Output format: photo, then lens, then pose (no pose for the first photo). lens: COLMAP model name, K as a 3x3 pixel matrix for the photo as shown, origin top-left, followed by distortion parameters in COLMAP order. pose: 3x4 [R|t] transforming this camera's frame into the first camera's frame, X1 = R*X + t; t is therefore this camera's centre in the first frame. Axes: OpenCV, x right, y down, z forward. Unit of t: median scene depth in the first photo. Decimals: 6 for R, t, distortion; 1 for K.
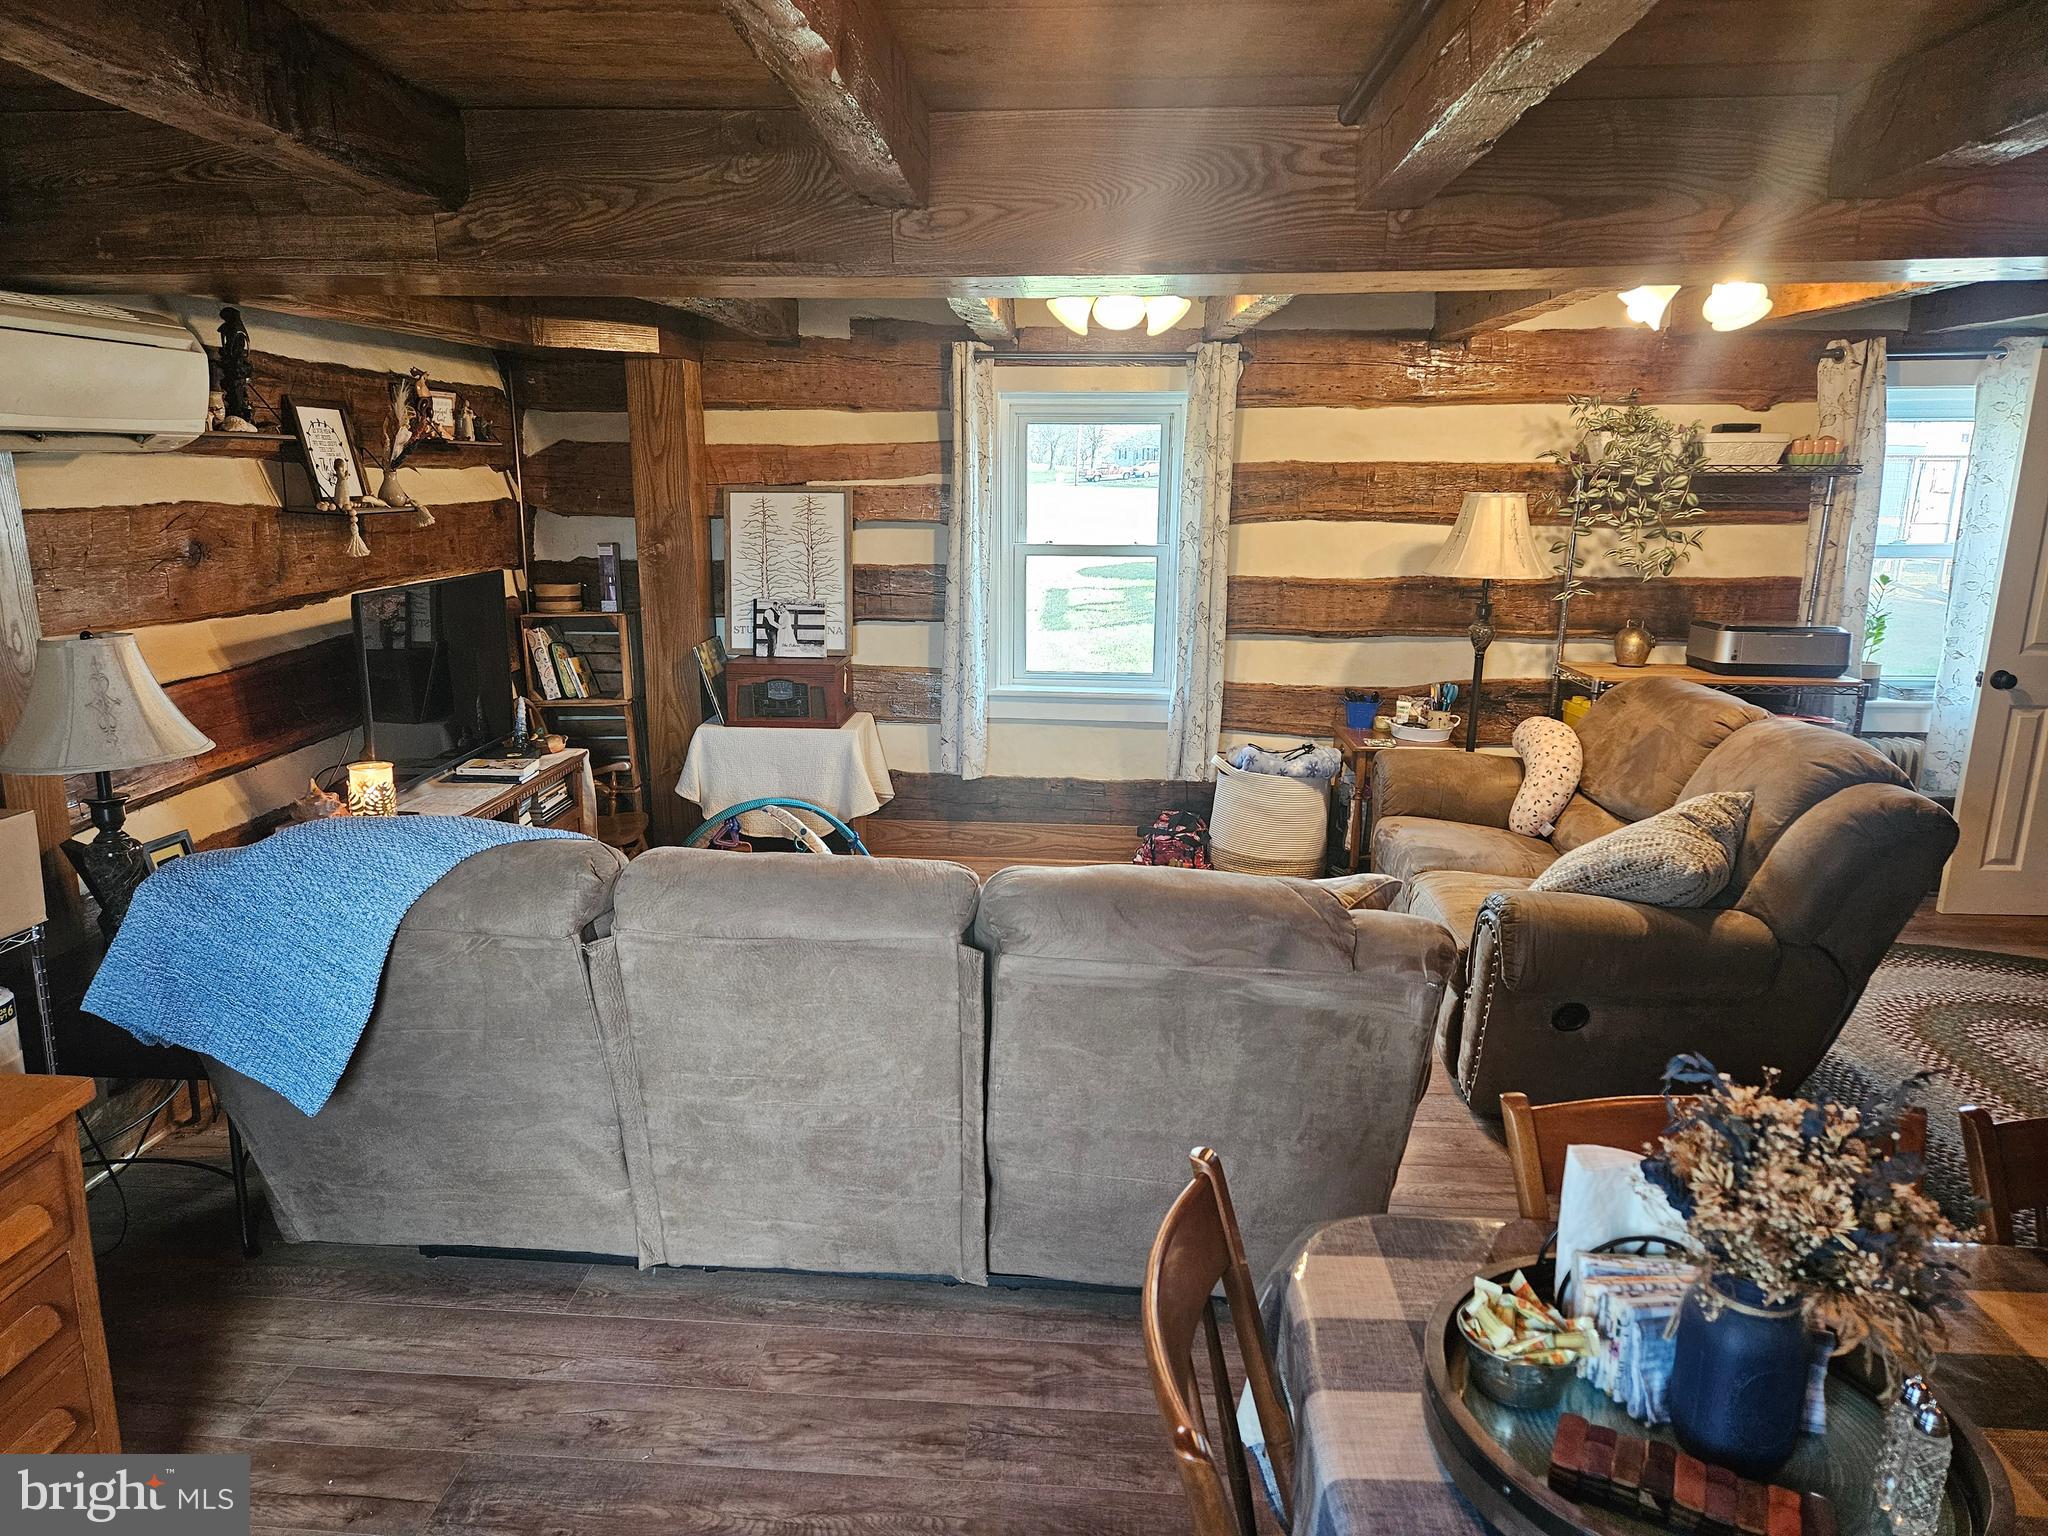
lens RADIAL K [[1369.6, 0, 1031.7], [0, 1369.6, 744.9], [0, 0, 1]] dist [0.074500, -0.061651]
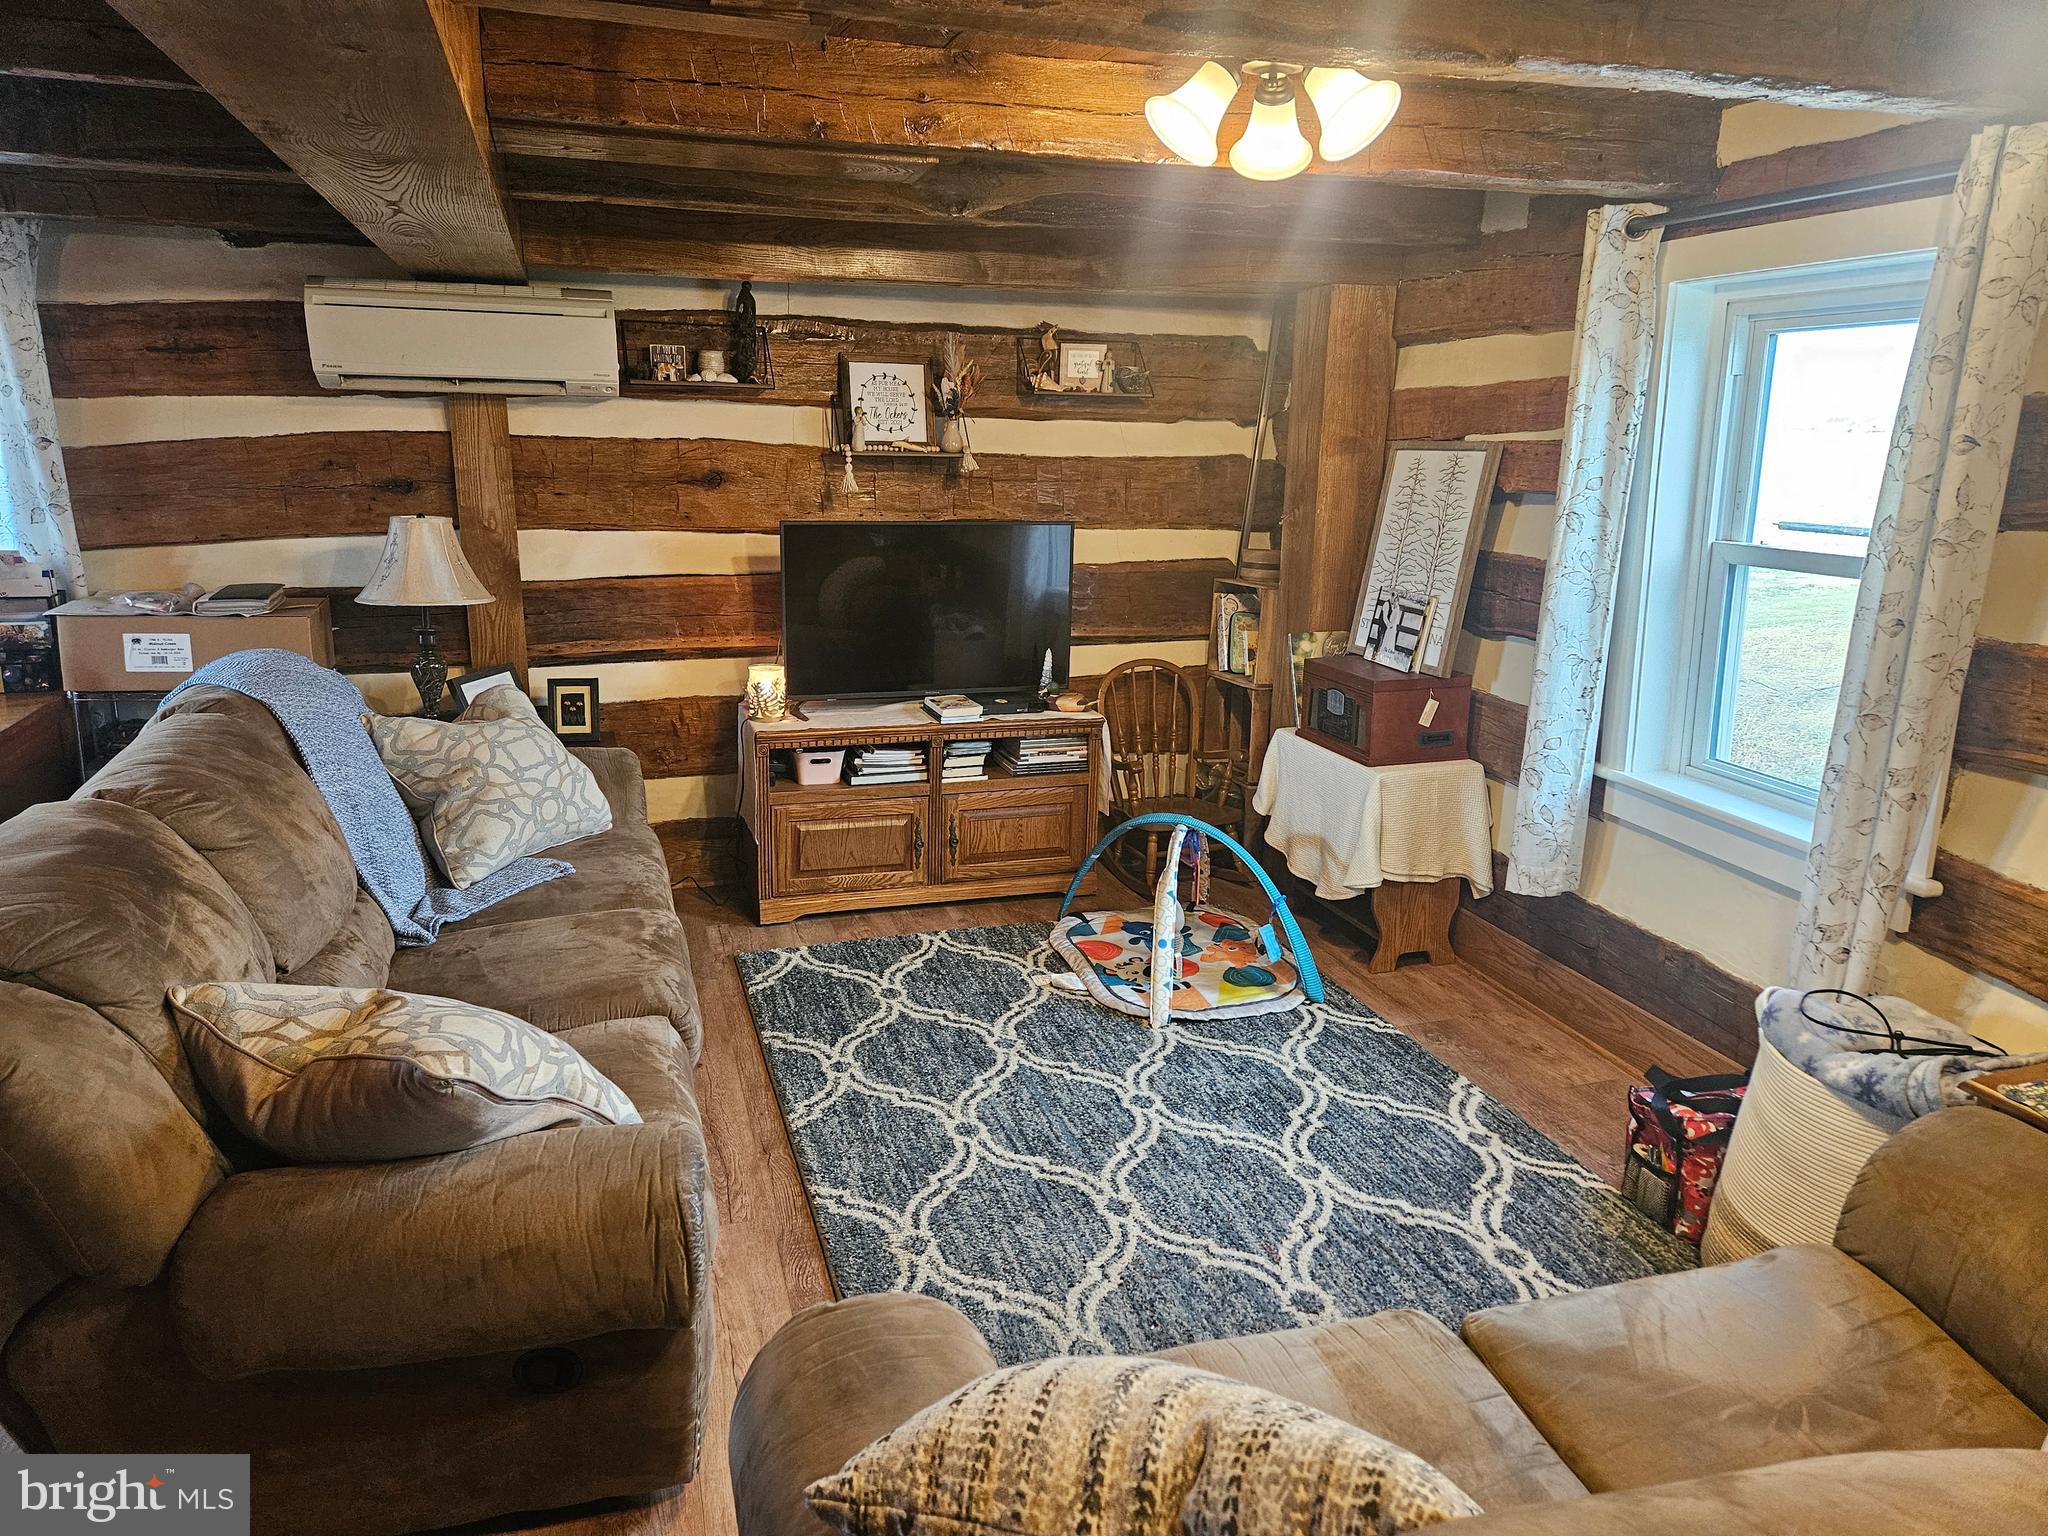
lens RADIAL K [[1369.6, 0, 1031.7], [0, 1369.6, 744.9], [0, 0, 1]] dist [0.074500, -0.061651]
pose [[0.343263, 0.209061, -0.915677, 0.470795], [-0.200066, 0.968814, 0.146193, -0.094417], [0.917684, 0.133014, 0.374384, 0.540422]]
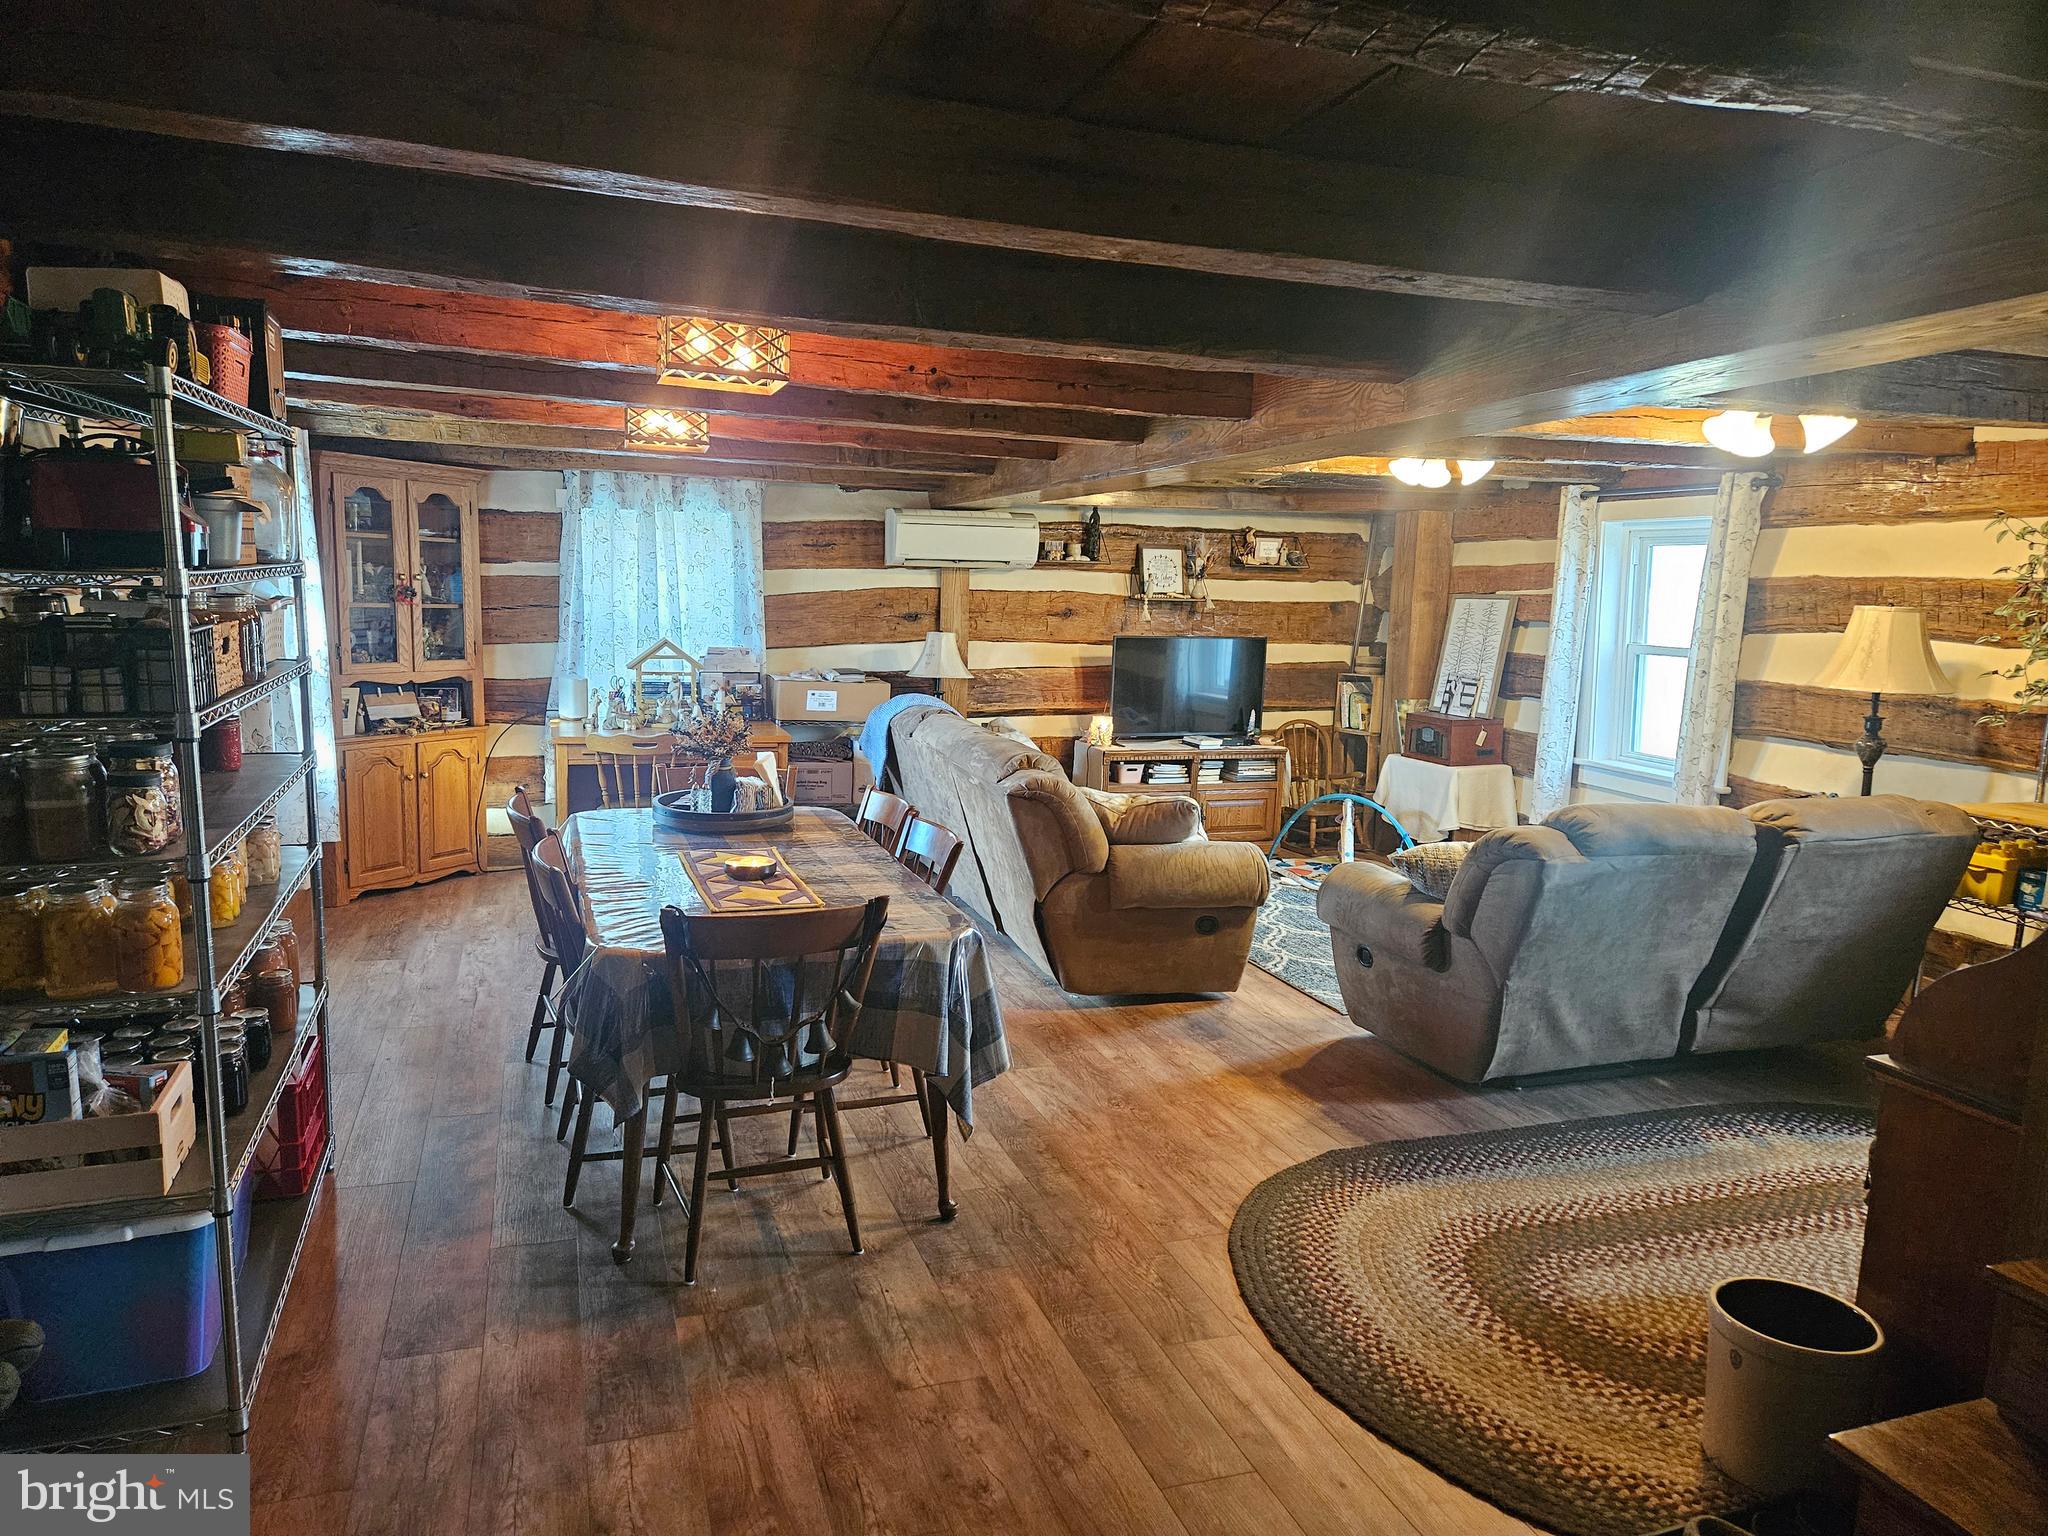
lens RADIAL K [[1388.2, 0, 983.0], [0, 1388.2, 771.7], [0, 0, 1]] dist [0.065396, -0.078955]
pose [[0.350517, 0.129681, -0.927535, 0.984303], [-0.205968, 0.976795, 0.058733, 0.007429], [0.913627, 0.170456, 0.369094, 0.049586]]
